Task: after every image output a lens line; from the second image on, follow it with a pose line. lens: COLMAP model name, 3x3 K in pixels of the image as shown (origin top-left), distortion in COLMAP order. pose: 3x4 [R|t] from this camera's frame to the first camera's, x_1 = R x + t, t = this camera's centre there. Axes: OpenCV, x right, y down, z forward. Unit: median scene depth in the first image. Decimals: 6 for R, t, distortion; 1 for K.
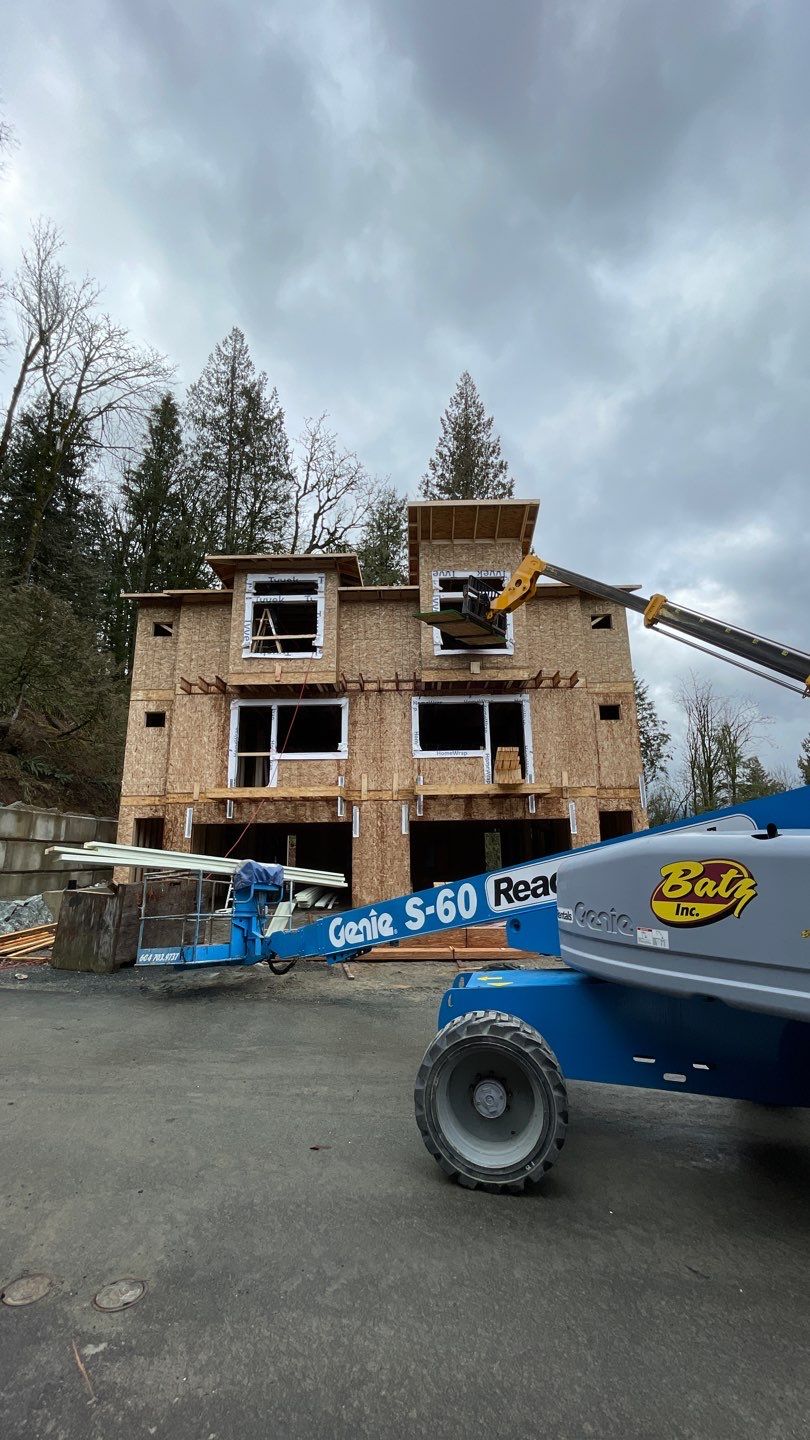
lens RADIAL K [[585.3, 0, 411.7], [0, 585.3, 721.0], [0, 0, 1]] dist [-0.003159, -0.000182]
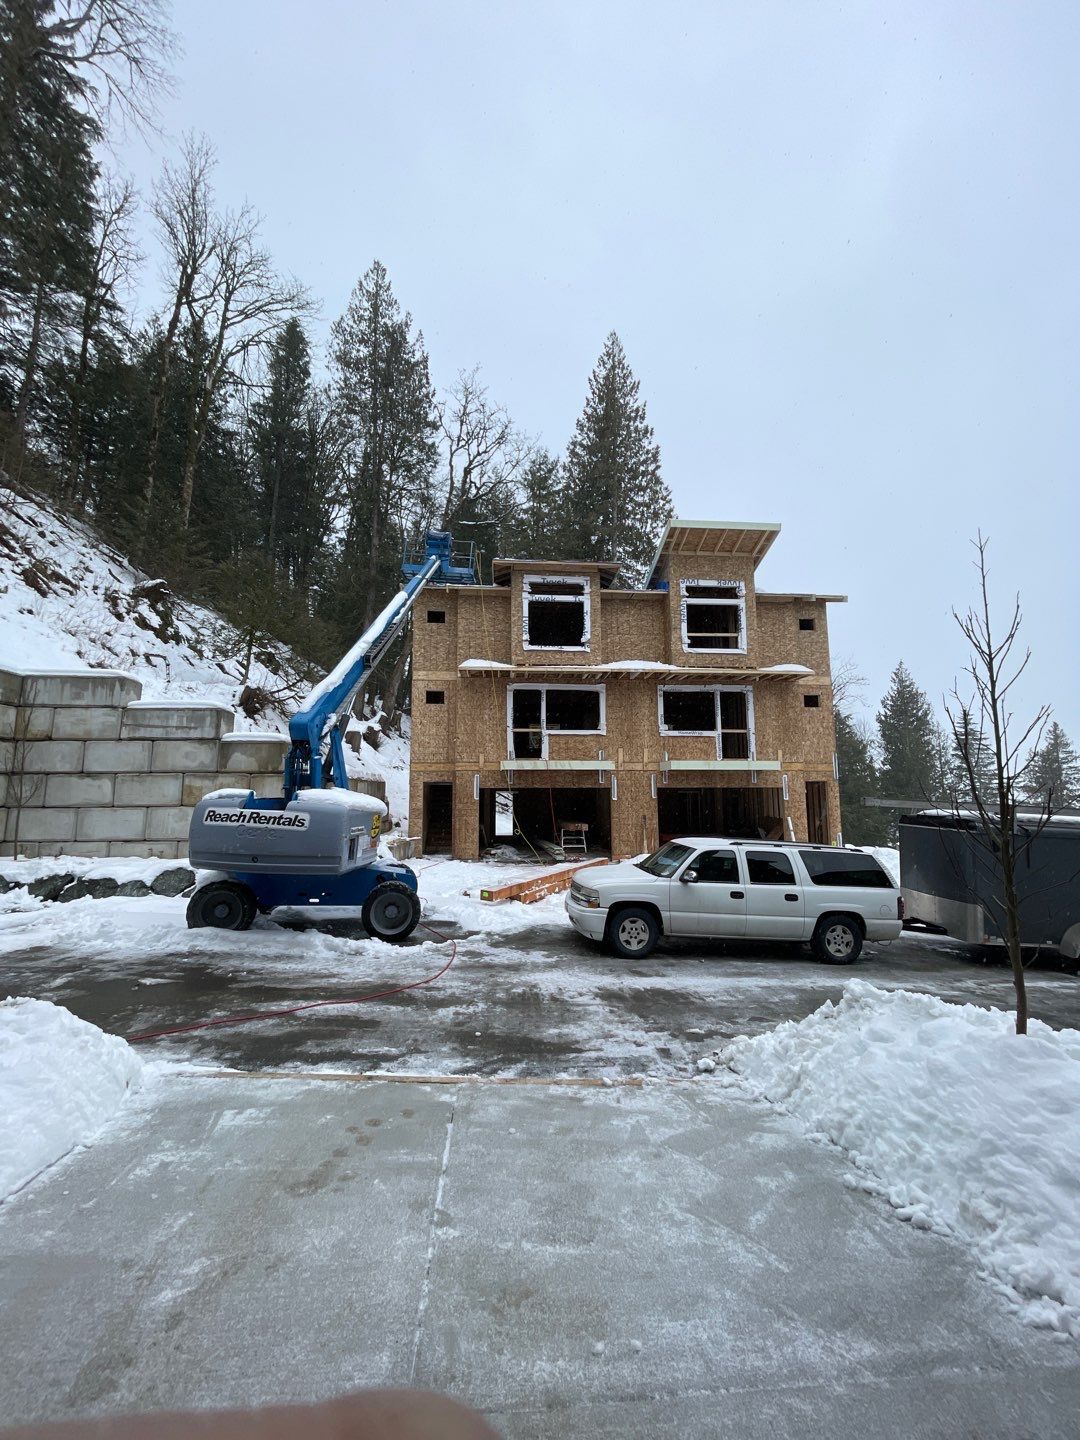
lens RADIAL K [[575.3, 0, 540.7], [0, 575.3, 718.2], [0, 0, 1]] dist [-0.001011, -0.000239]
pose [[0.996125, 0.022090, 0.085125, -0.120189], [-0.030896, 0.994143, 0.103558, -0.031527], [-0.082339, -0.105786, 0.990974, -0.055903]]
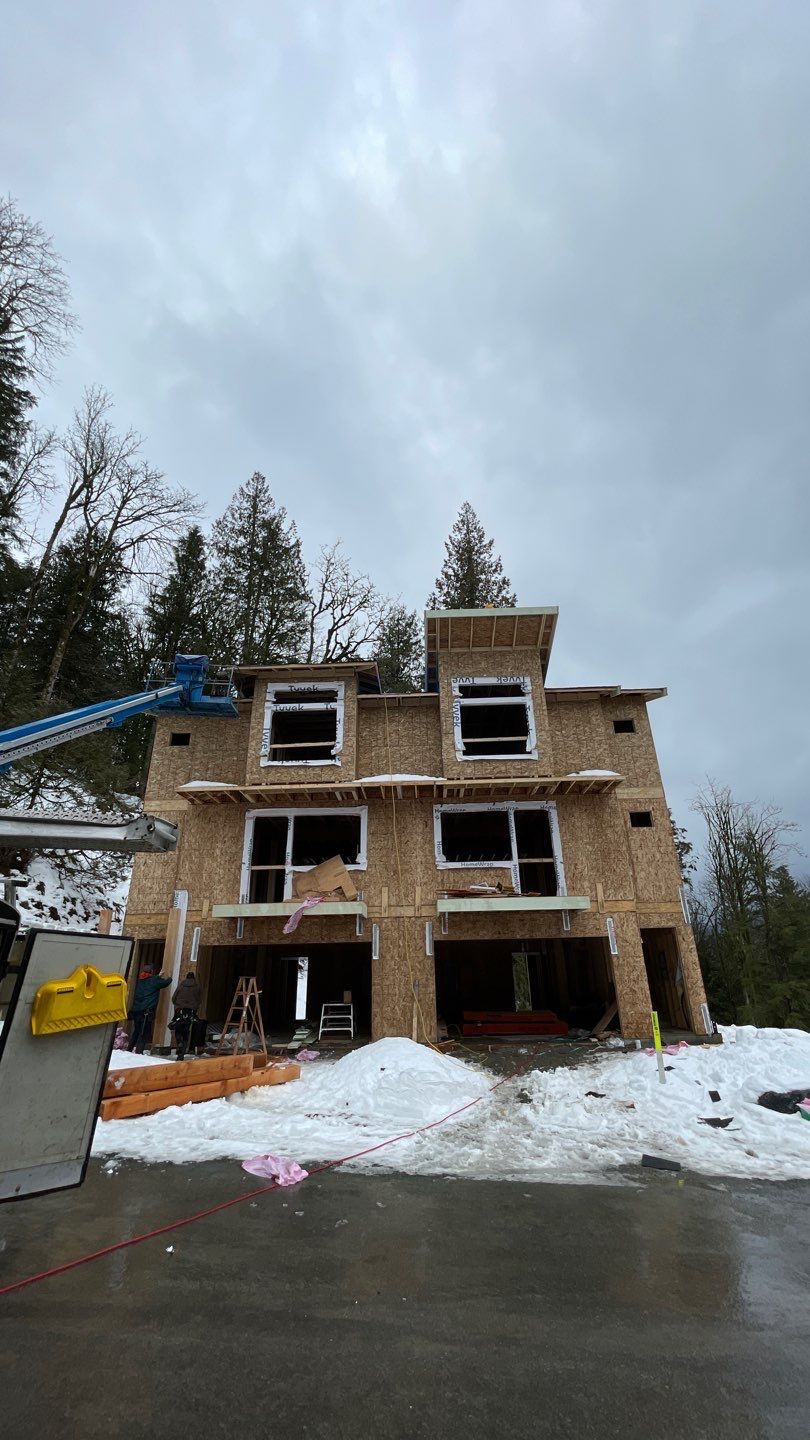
lens RADIAL K [[583.5, 0, 408.6], [0, 583.5, 720.7], [0, 0, 1]] dist [-0.000050, -0.000494]
pose [[0.999768, -0.012399, -0.017641, -0.007755], [0.008894, 0.982421, -0.186465, 0.000509], [0.019643, 0.186265, 0.982303, 0.010554]]
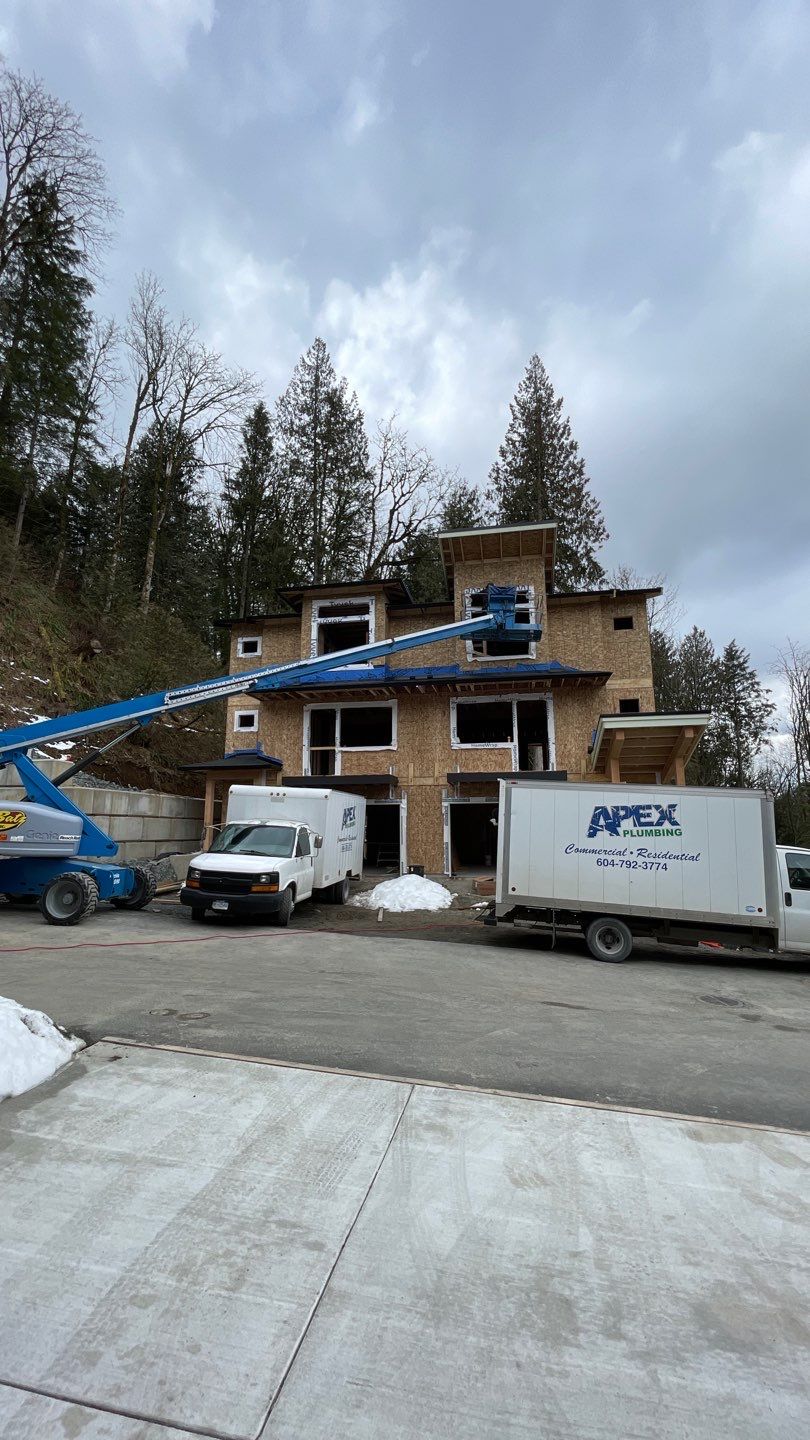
lens RADIAL K [[583.5, 0, 408.6], [0, 583.5, 720.7], [0, 0, 1]] dist [-0.000050, -0.000494]
pose [[0.984623, -0.021729, -0.173336, 0.042666], [0.029291, 0.998722, 0.041188, -0.016316], [0.172220, -0.045631, 0.984001, -0.060185]]
